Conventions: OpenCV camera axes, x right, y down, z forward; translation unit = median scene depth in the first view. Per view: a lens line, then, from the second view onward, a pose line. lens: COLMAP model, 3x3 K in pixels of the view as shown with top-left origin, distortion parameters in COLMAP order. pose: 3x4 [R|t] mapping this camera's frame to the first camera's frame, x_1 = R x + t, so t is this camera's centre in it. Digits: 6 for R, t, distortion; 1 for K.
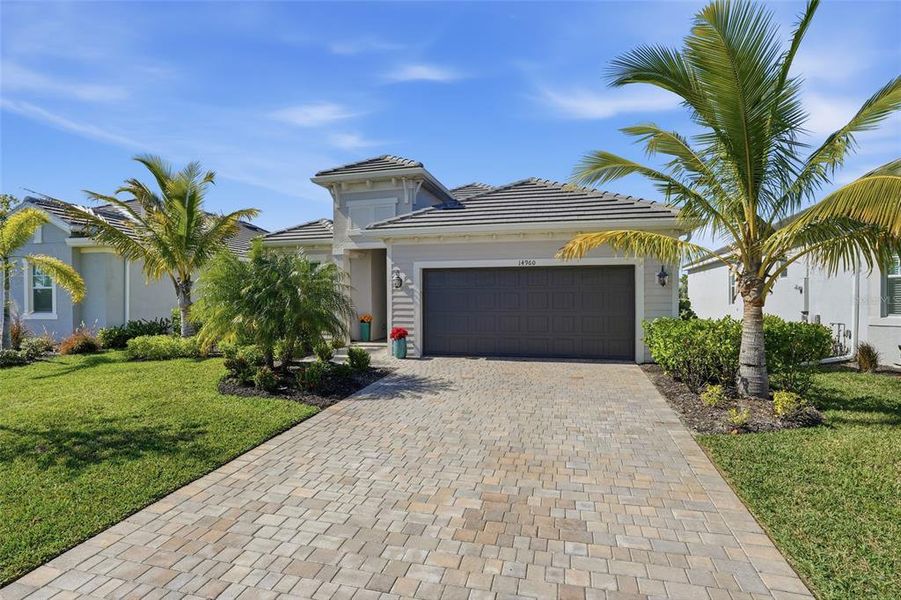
lens RADIAL K [[416.0, 0, 445.1], [0, 416.0, 297.3], [0, 0, 1]] dist [-0.075317, 0.029531]
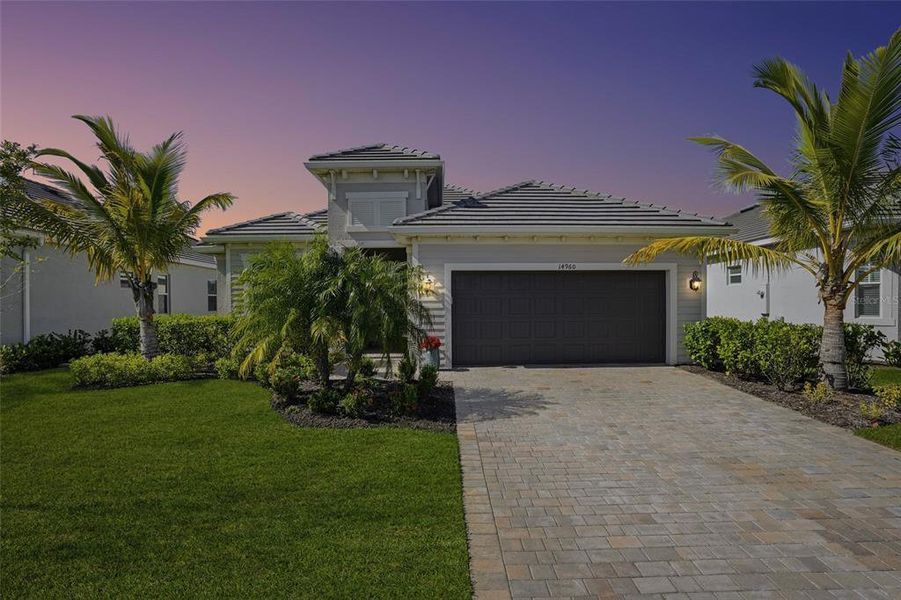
lens RADIAL K [[425.1, 0, 450.5], [0, 425.1, 300.0], [0, 0, 1]] dist [-0.053182, 0.000625]
pose [[0.968506, -0.002172, 0.248982, -0.291173], [0.003147, 0.999989, -0.003521, -0.002159], [-0.248972, 0.004194, 0.968502, 0.097488]]
